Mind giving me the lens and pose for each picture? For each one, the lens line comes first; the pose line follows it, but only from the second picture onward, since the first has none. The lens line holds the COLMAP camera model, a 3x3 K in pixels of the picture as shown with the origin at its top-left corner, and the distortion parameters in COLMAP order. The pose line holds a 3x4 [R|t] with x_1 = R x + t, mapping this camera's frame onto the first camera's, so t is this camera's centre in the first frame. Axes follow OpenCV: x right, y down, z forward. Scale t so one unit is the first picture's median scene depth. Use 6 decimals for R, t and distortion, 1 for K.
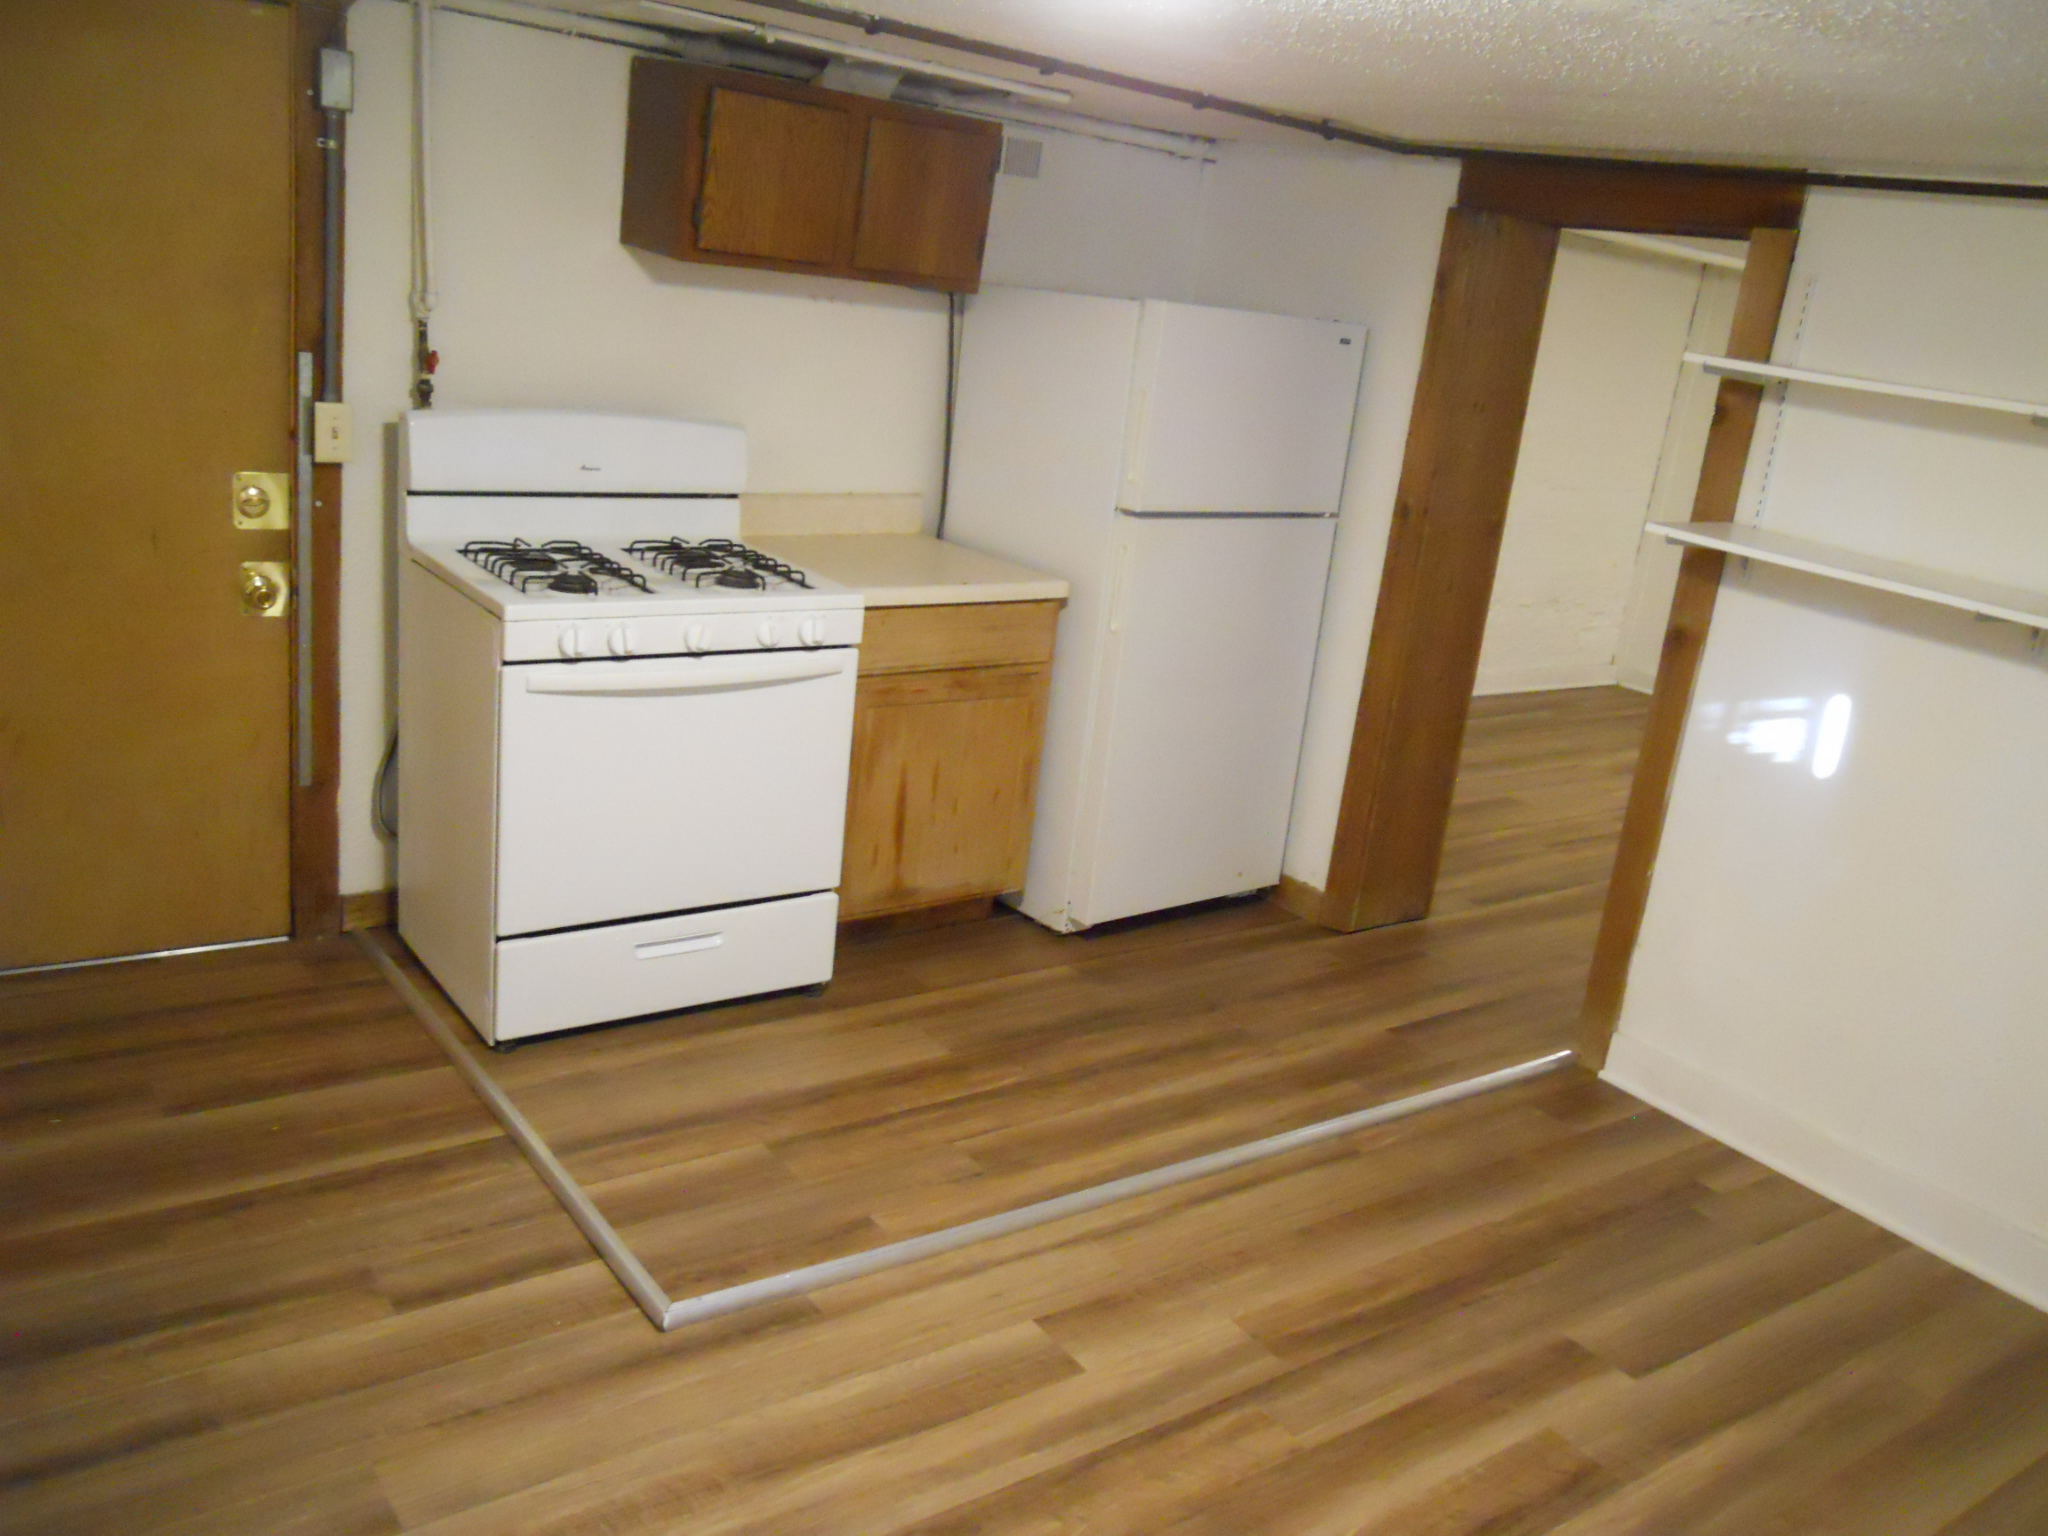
lens RADIAL K [[1707.6, 0, 1033.2], [0, 1707.6, 789.9], [0, 0, 1]] dist [-0.034048, 0.002599]
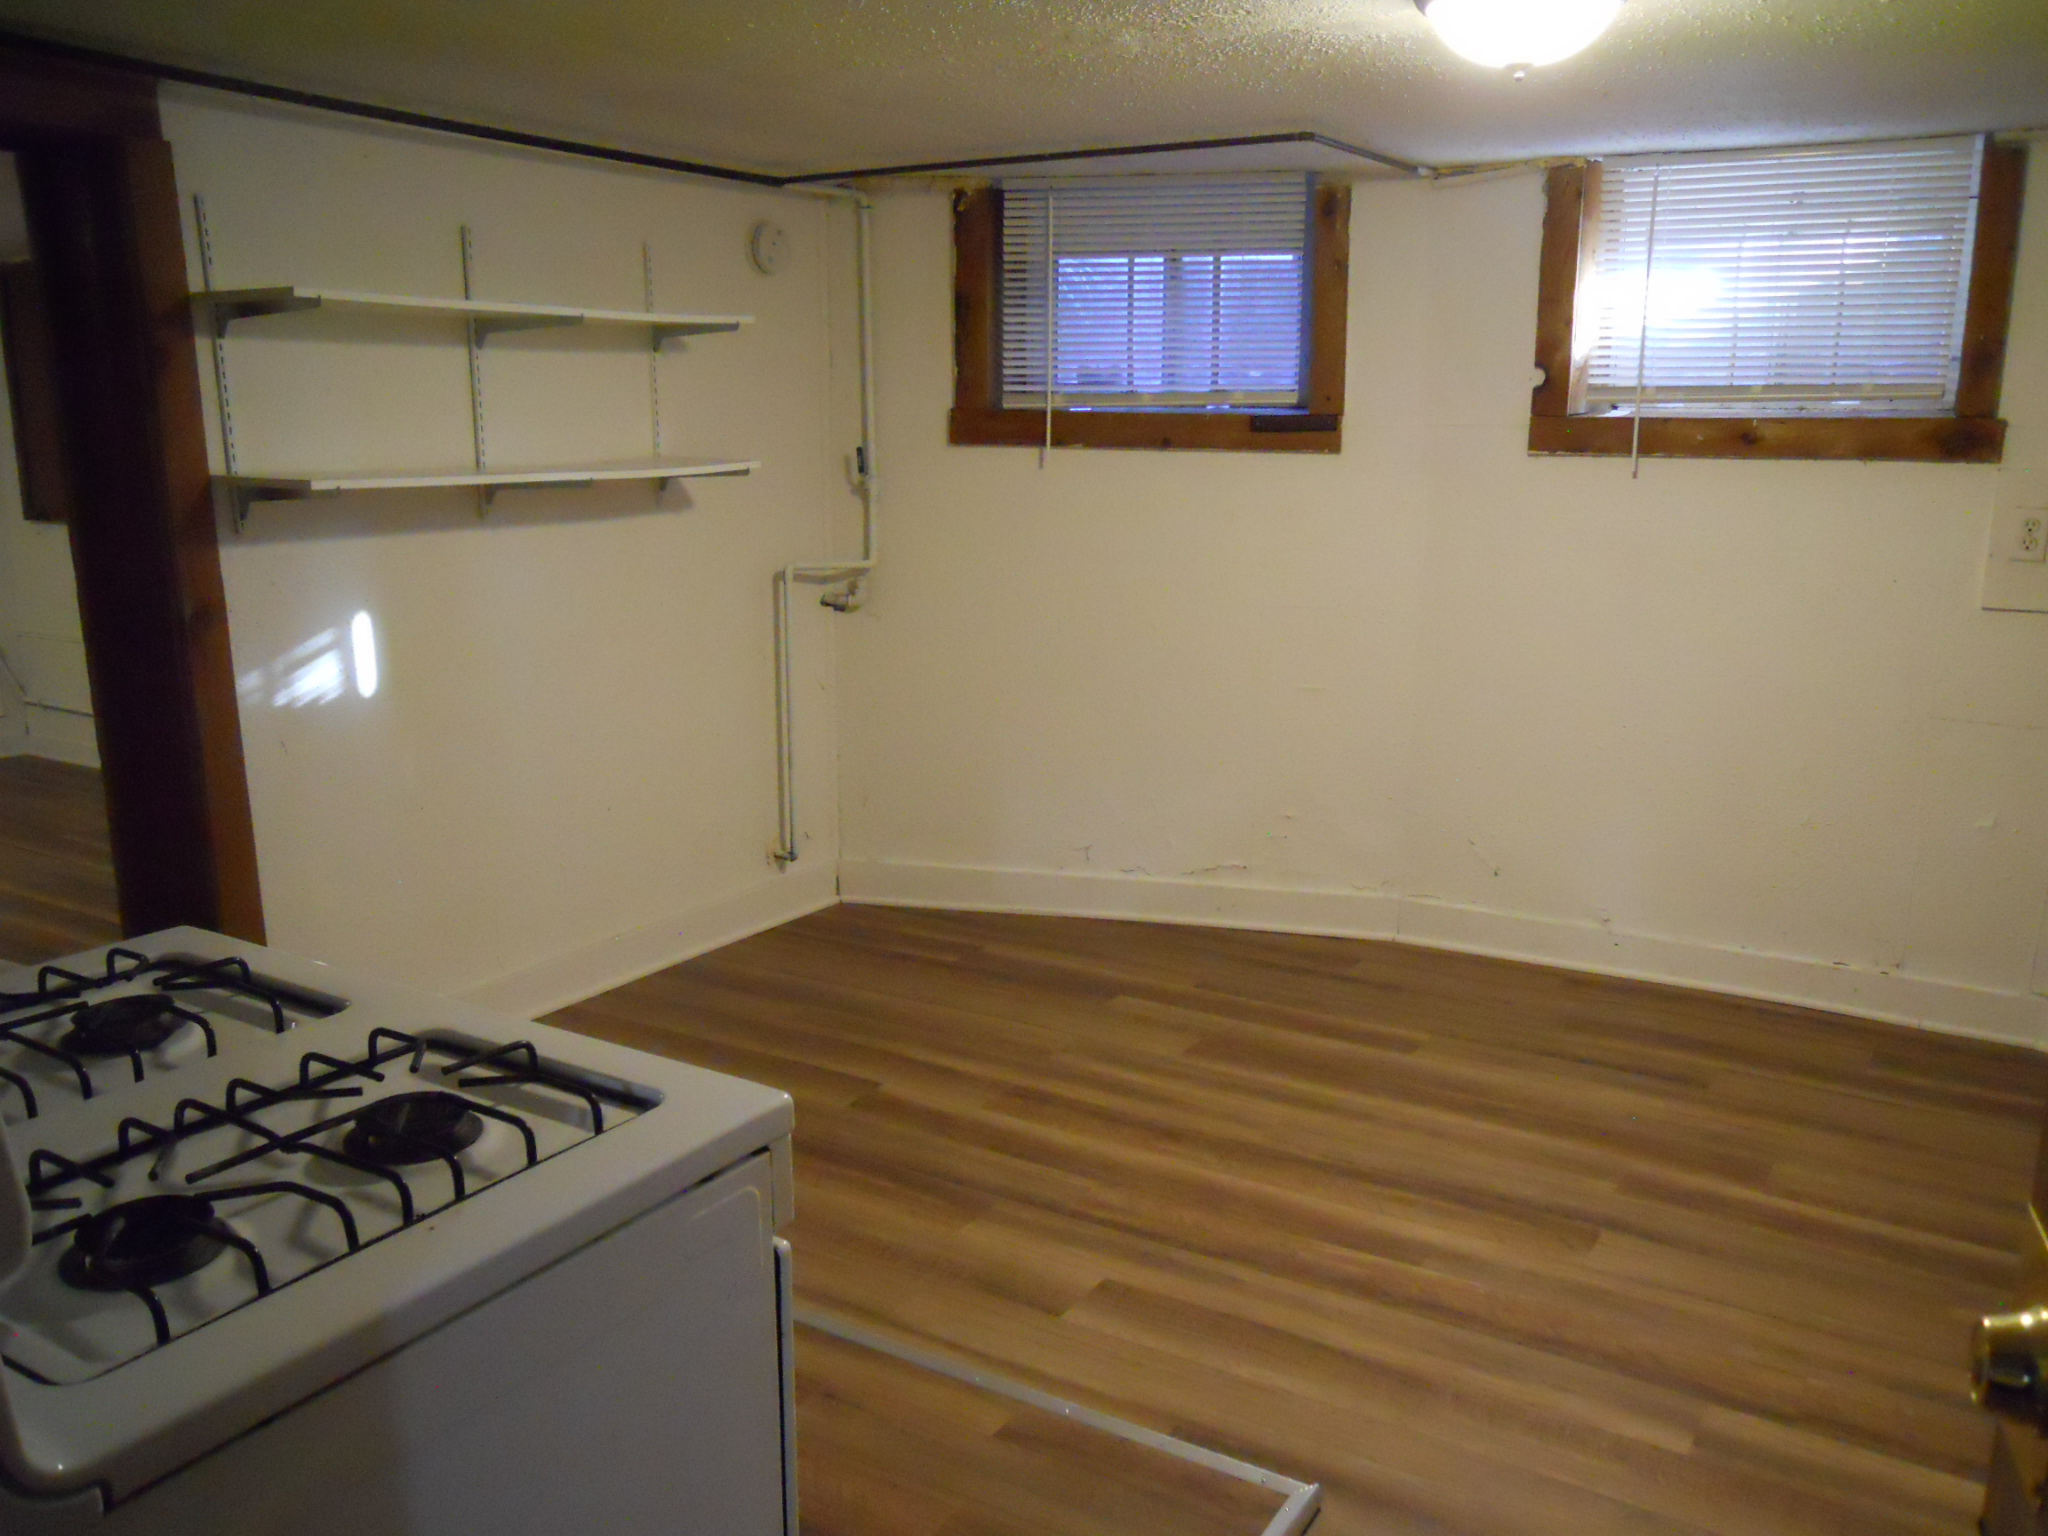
lens RADIAL K [[1707.6, 0, 1057.0], [0, 1707.6, 790.4], [0, 0, 1]] dist [-0.034048, 0.002599]
pose [[-0.379531, -0.328059, 0.865063, -0.659779], [0.228354, 0.872876, 0.431209, -0.334532], [-0.896555, 0.361198, -0.256370, 0.997687]]
